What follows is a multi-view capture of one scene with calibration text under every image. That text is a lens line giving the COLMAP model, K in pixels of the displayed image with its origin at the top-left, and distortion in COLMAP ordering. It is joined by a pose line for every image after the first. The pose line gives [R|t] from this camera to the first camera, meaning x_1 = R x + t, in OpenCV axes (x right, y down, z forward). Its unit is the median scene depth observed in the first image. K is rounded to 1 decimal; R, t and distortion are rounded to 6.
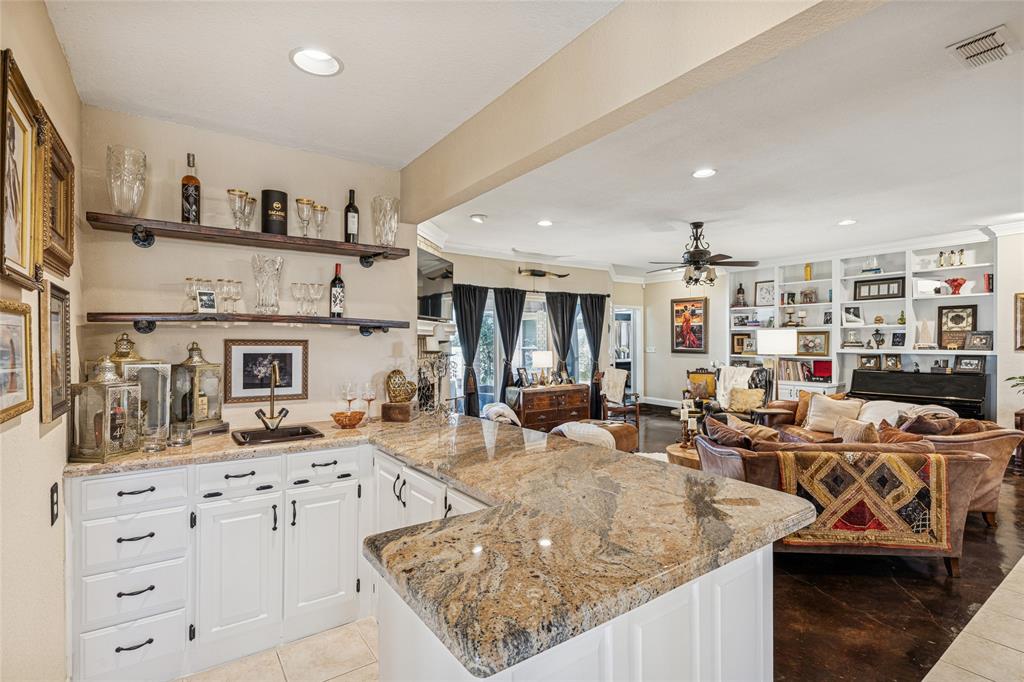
lens RADIAL K [[481.6, 0, 505.1], [0, 481.6, 343.8], [0, 0, 1]] dist [-0.000463, 0.000726]
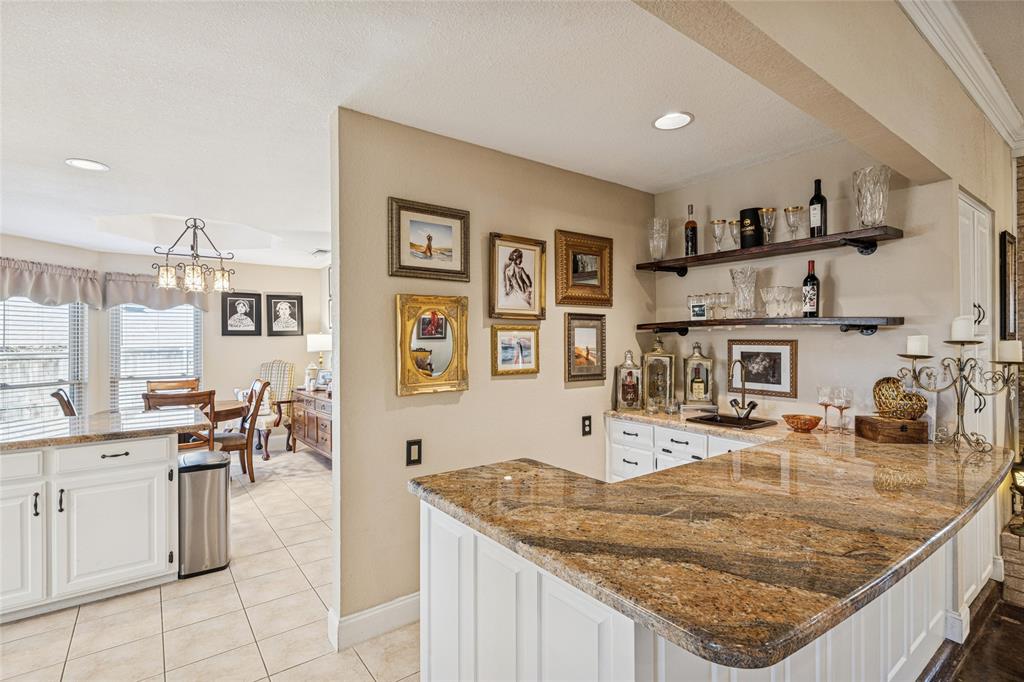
lens RADIAL K [[481.6, 0, 508.3], [0, 481.6, 339.2], [0, 0, 1]] dist [-0.000463, 0.000726]
pose [[0.038791, -0.000339, -0.999247, 0.602378], [-0.002555, 0.999997, -0.000439, -0.008408], [0.999244, 0.002570, 0.038790, 0.367927]]
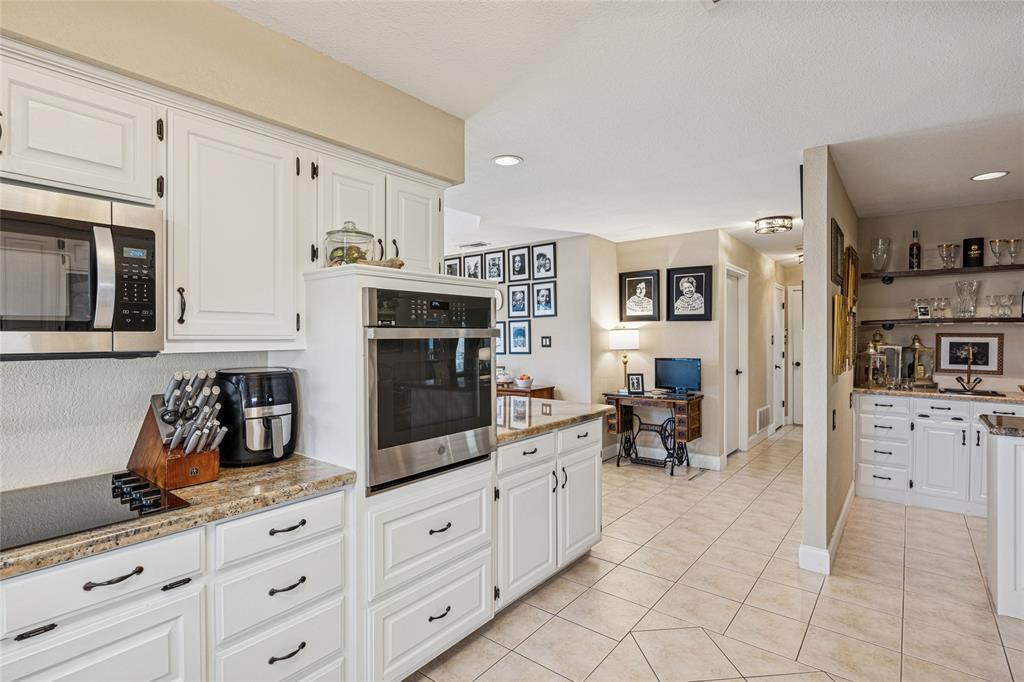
lens RADIAL K [[481.6, 0, 518.4], [0, 481.6, 339.5], [0, 0, 1]] dist [-0.000463, 0.000726]
pose [[0.278238, 0.010632, -0.960453, 0.582237], [-0.005607, 0.999940, 0.009445, 0.004122], [0.960496, 0.002757, 0.278281, -0.805911]]
